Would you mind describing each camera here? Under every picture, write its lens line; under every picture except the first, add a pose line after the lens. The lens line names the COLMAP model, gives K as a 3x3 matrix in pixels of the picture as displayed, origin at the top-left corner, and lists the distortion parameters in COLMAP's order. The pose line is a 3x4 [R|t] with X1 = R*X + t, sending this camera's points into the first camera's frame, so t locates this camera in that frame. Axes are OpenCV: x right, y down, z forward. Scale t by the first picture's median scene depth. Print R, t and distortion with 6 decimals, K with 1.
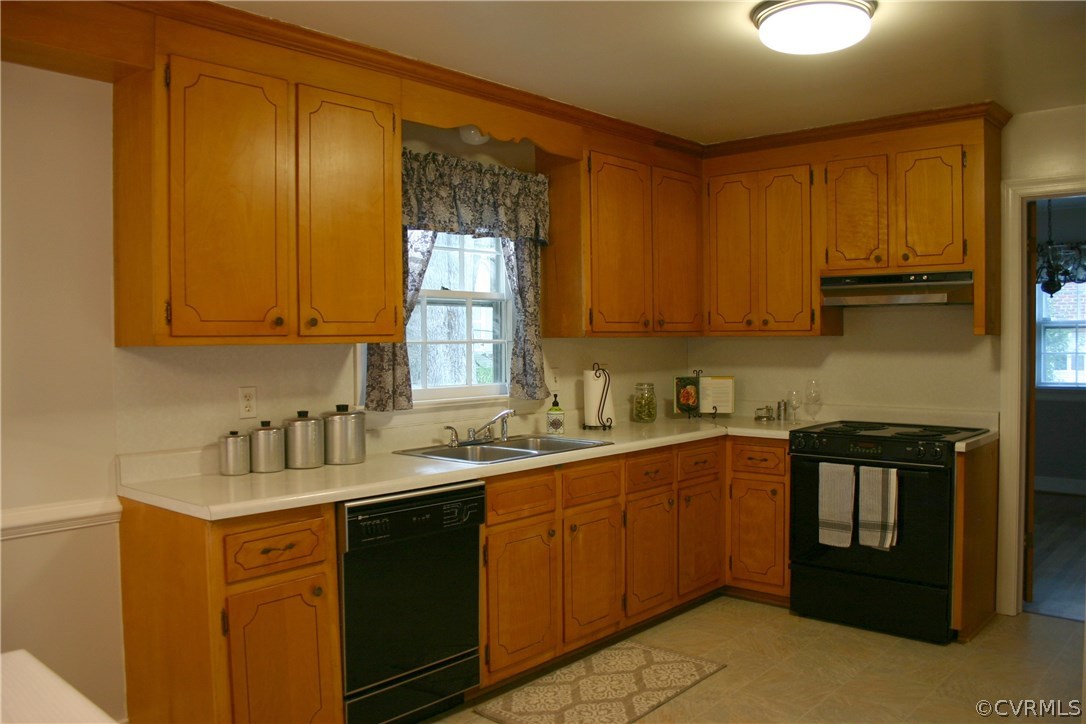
lens RADIAL K [[889.5, 0, 537.3], [0, 889.5, 360.6], [0, 0, 1]] dist [-0.141811, 0.115238]
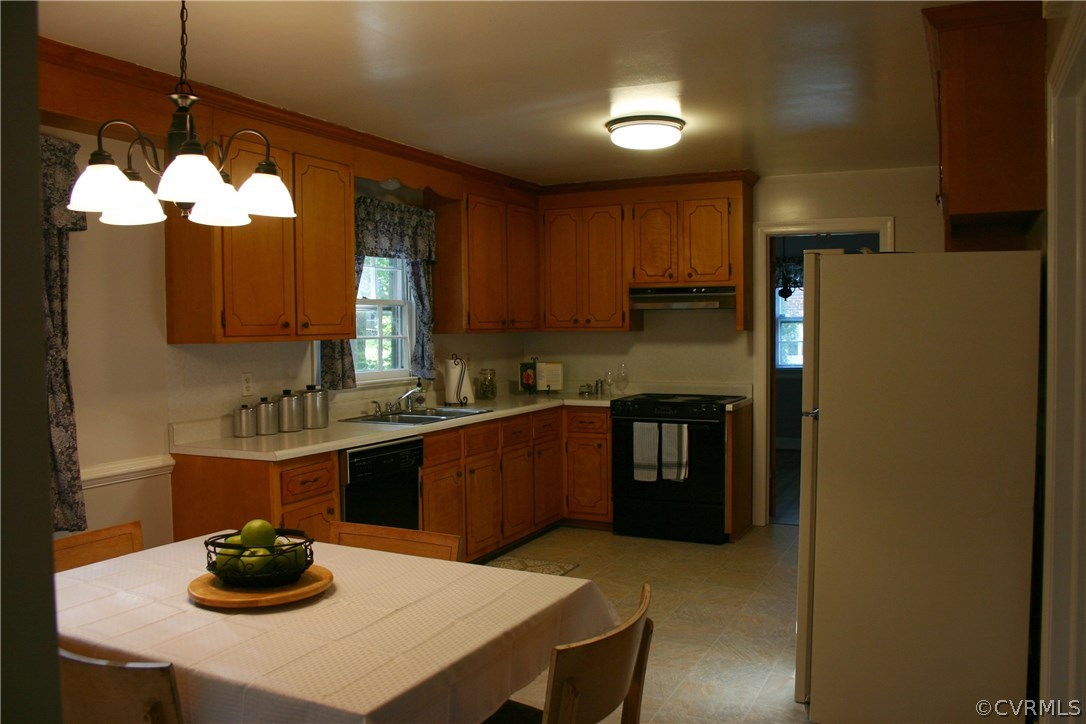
lens RADIAL K [[889.5, 0, 536.2], [0, 889.5, 359.8], [0, 0, 1]] dist [-0.141811, 0.115238]
pose [[0.965310, -0.012409, 0.260812, -0.202105], [0.009935, 0.999892, 0.010802, -0.000070], [-0.260918, -0.007836, 0.965329, -0.335768]]
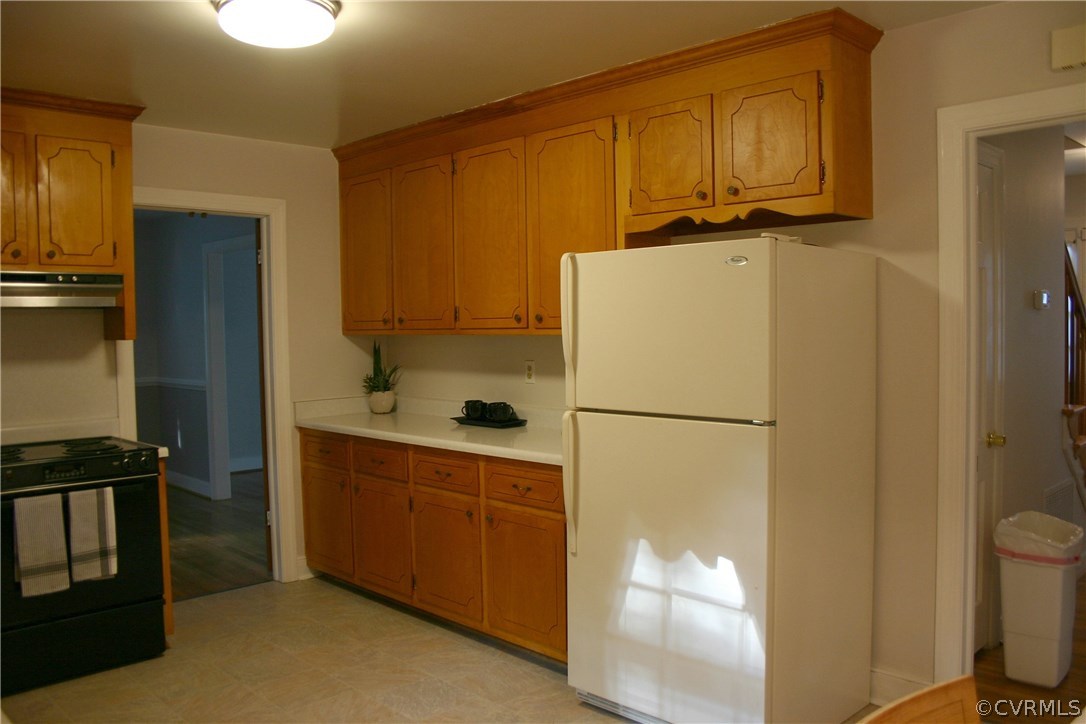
lens RADIAL K [[889.5, 0, 542.8], [0, 889.5, 362.9], [0, 0, 1]] dist [-0.141811, 0.115238]
pose [[0.080193, -0.037810, 0.996062, -0.441153], [0.044620, 0.998415, 0.034307, -0.016600], [-0.995780, 0.041693, 0.081753, 0.454055]]
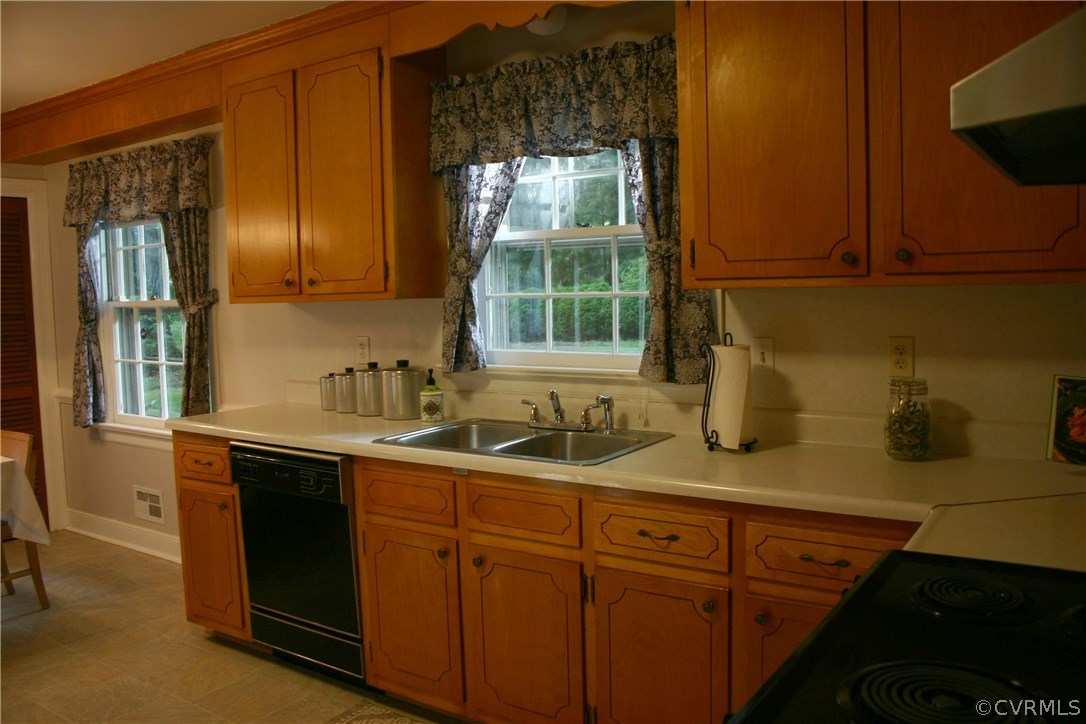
lens RADIAL K [[889.5, 0, 538.5], [0, 889.5, 357.7], [0, 0, 1]] dist [-0.141811, 0.115238]
pose [[0.115615, 0.087979, -0.989390, 0.669989], [0.003000, 0.996034, 0.088921, -0.035313], [0.993290, -0.013249, 0.114892, 0.875527]]
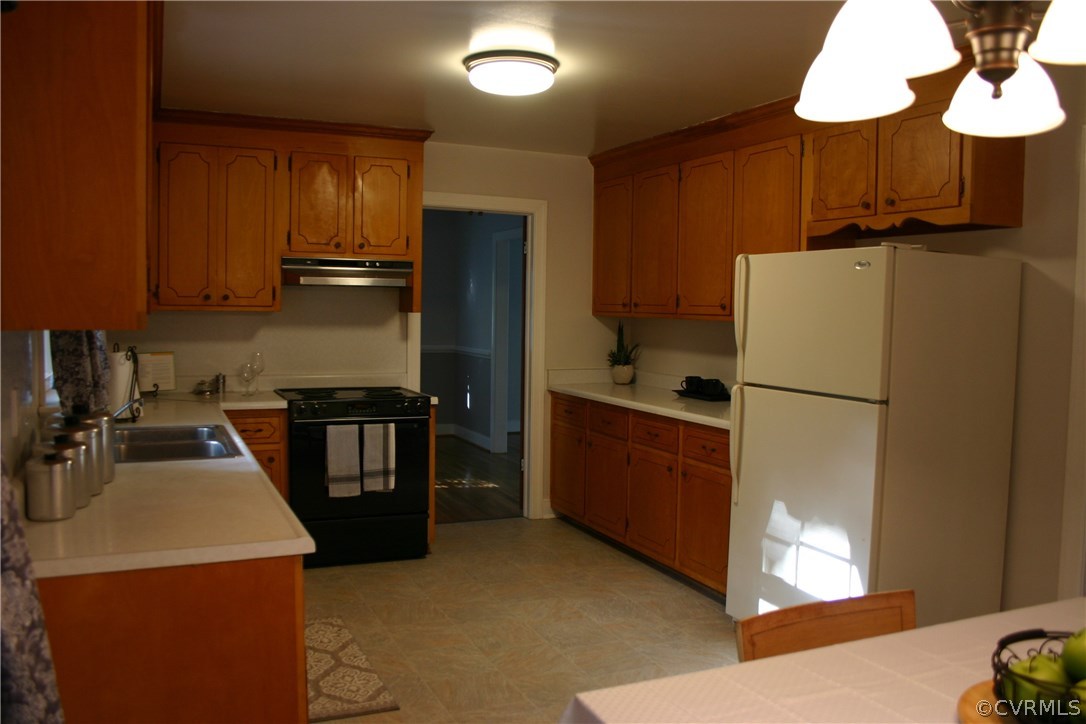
lens RADIAL K [[889.5, 0, 544.0], [0, 889.5, 362.8], [0, 0, 1]] dist [-0.141811, 0.115238]
pose [[0.412411, -0.042585, 0.910002, -0.604435], [0.005830, 0.999010, 0.044108, -0.012561], [-0.910979, -0.012885, 0.412251, 0.293386]]
